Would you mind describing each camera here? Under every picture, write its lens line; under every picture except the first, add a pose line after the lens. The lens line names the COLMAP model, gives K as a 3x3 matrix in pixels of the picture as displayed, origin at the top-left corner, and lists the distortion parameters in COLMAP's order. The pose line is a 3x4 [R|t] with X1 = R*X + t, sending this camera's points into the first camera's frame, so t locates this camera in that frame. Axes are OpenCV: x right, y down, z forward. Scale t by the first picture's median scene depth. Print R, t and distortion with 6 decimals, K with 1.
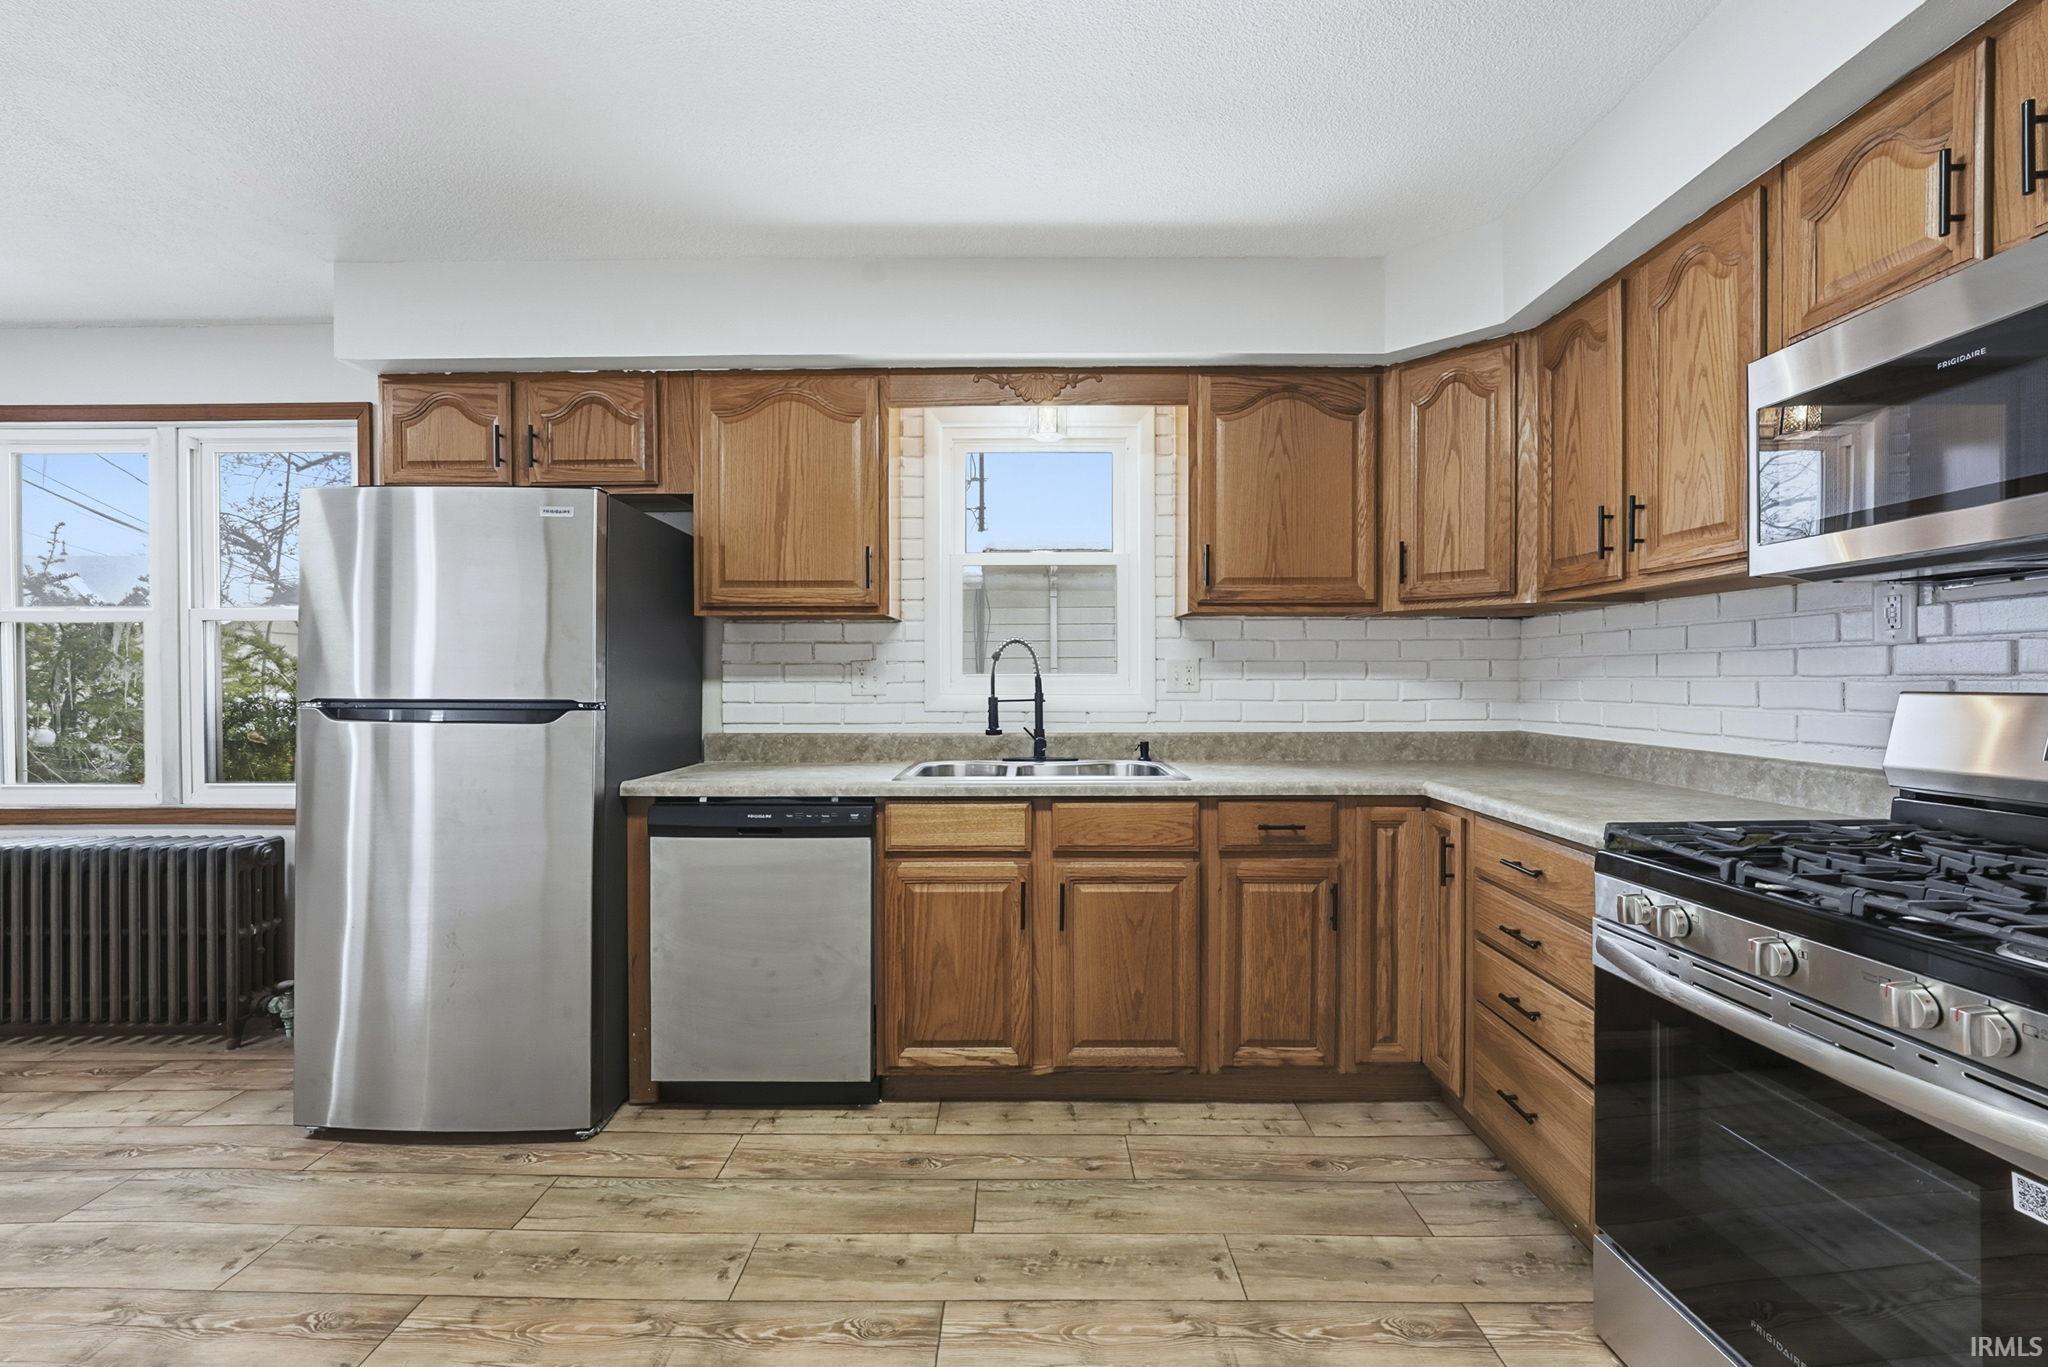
lens RADIAL K [[856.3, 0, 1024.0], [0, 856.3, 683.5], [0, 0, 1]] dist [-0.013087, 0.000130]
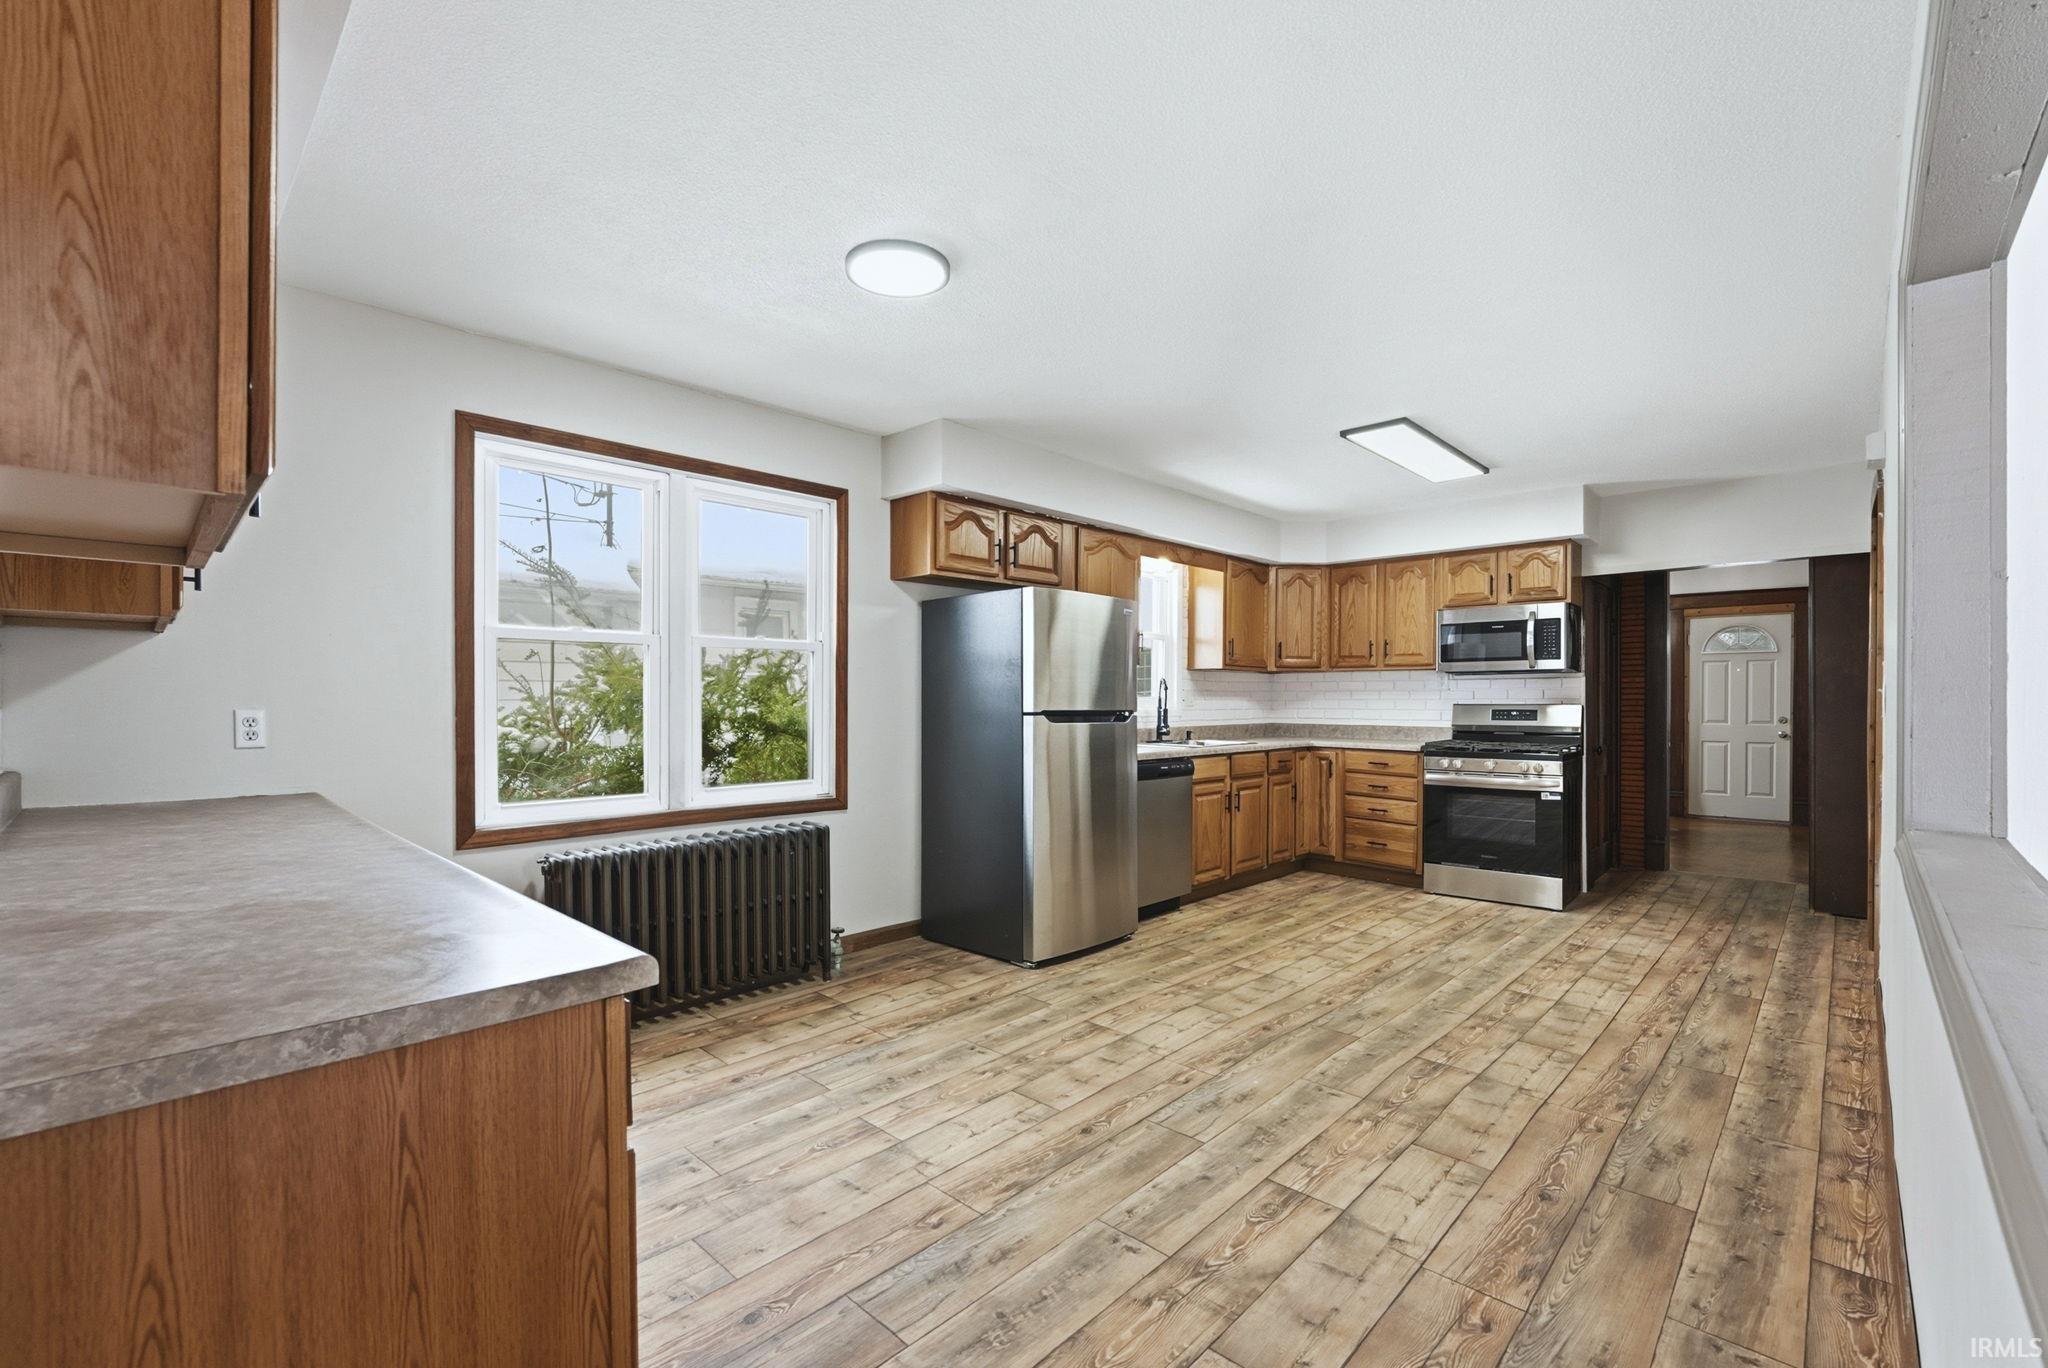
lens RADIAL K [[881.4, 0, 1021.9], [0, 881.4, 705.4], [0, 0, 1]] dist [-0.008669, 0.000356]
pose [[0.693323, -0.002791, 0.720621, -1.785435], [-0.000772, 0.999989, 0.004615, -0.000504], [-0.720626, -0.003756, 0.693314, -0.171409]]
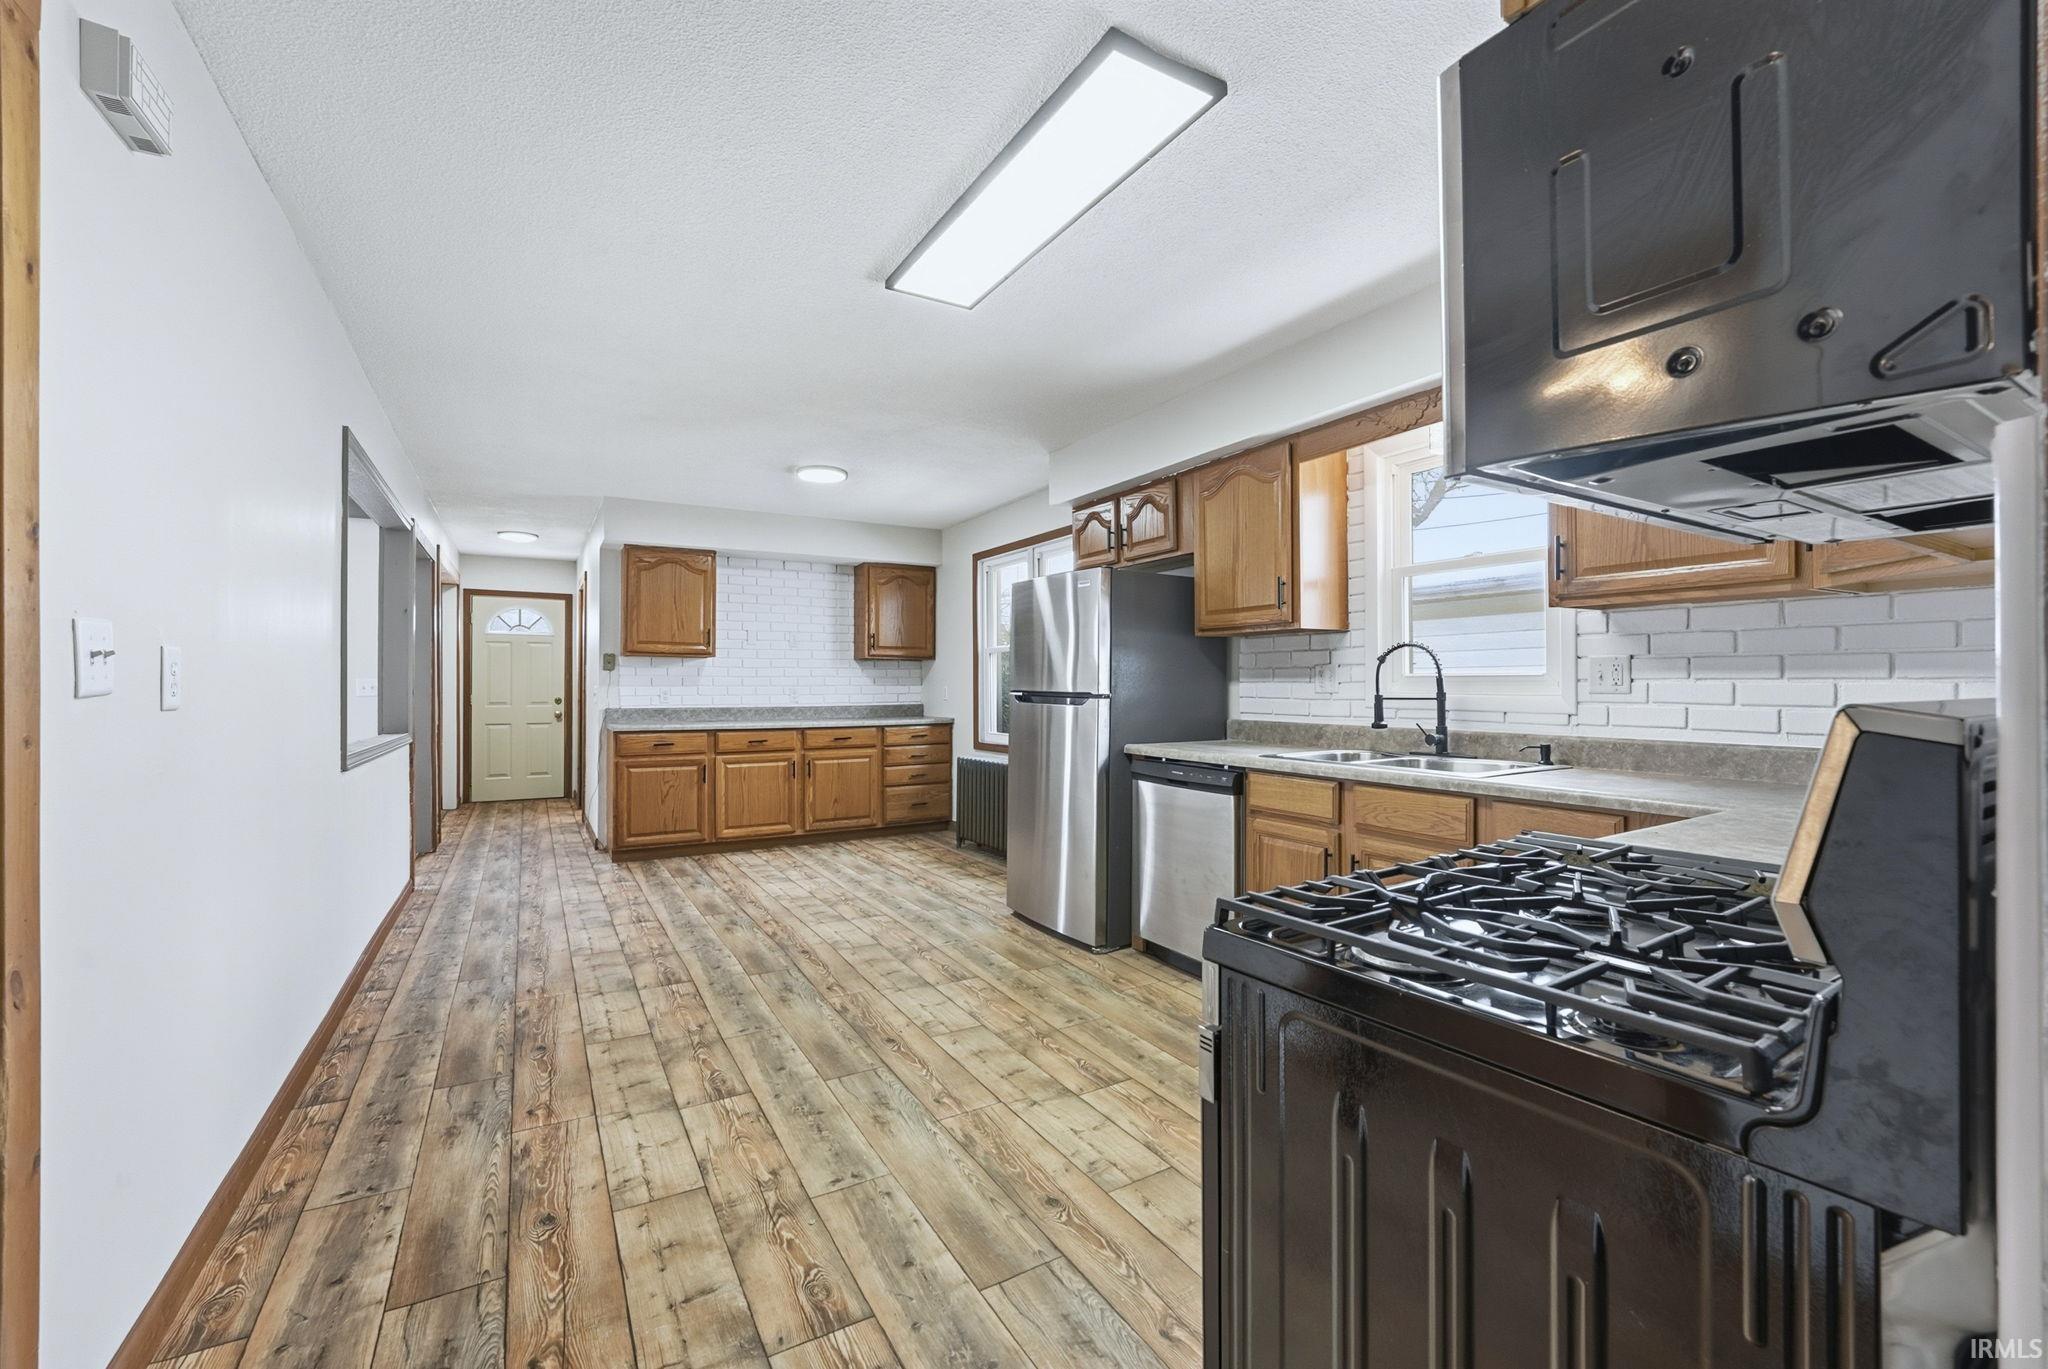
lens RADIAL K [[837.1, 0, 1024.0], [0, 837.1, 684.5], [0, 0, 1]] dist [-0.002177, -0.000166]
pose [[0.506932, 0.002404, -0.861983, 0.706820], [-0.001063, 0.999997, 0.002164, -0.000267], [0.861985, -0.000181, 0.506933, 0.031395]]
